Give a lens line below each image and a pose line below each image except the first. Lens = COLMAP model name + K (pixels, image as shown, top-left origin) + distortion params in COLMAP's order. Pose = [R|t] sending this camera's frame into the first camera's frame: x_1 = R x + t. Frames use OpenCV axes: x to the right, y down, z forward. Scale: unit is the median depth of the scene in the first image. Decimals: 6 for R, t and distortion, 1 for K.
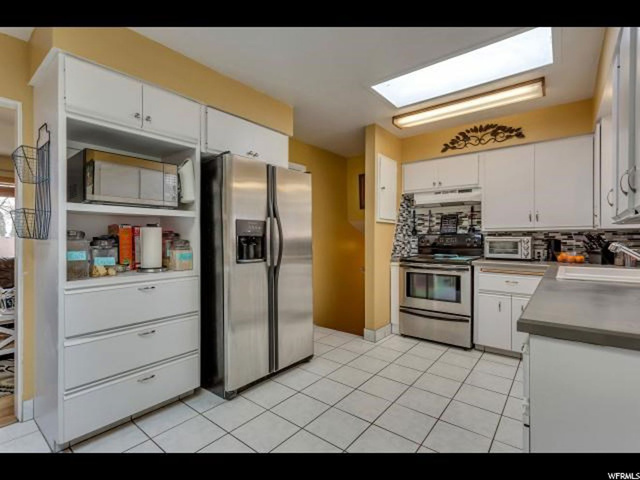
lens RADIAL K [[306.3, 0, 322.4], [0, 306.3, 239.2], [0, 0, 1]] dist [-0.000979, 0.000123]
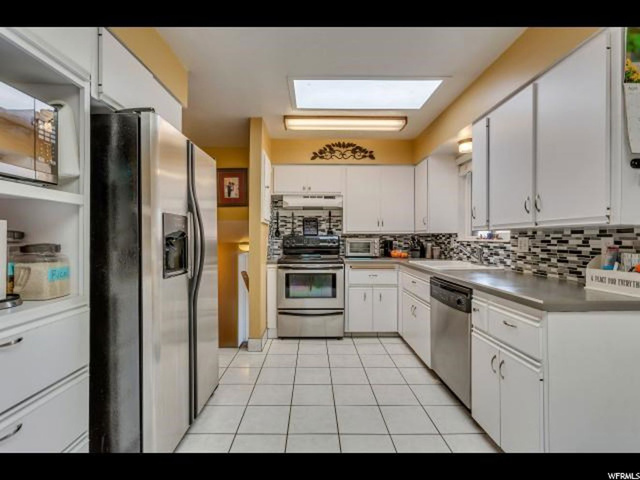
lens RADIAL K [[303.9, 0, 318.8], [0, 303.9, 237.4], [0, 0, 1]] dist [0.000264, 0.000244]
pose [[0.772506, 0.004269, 0.634993, -0.288335], [0.000057, 0.999977, -0.006791, -0.004014], [-0.635008, 0.005282, 0.772488, 0.176112]]
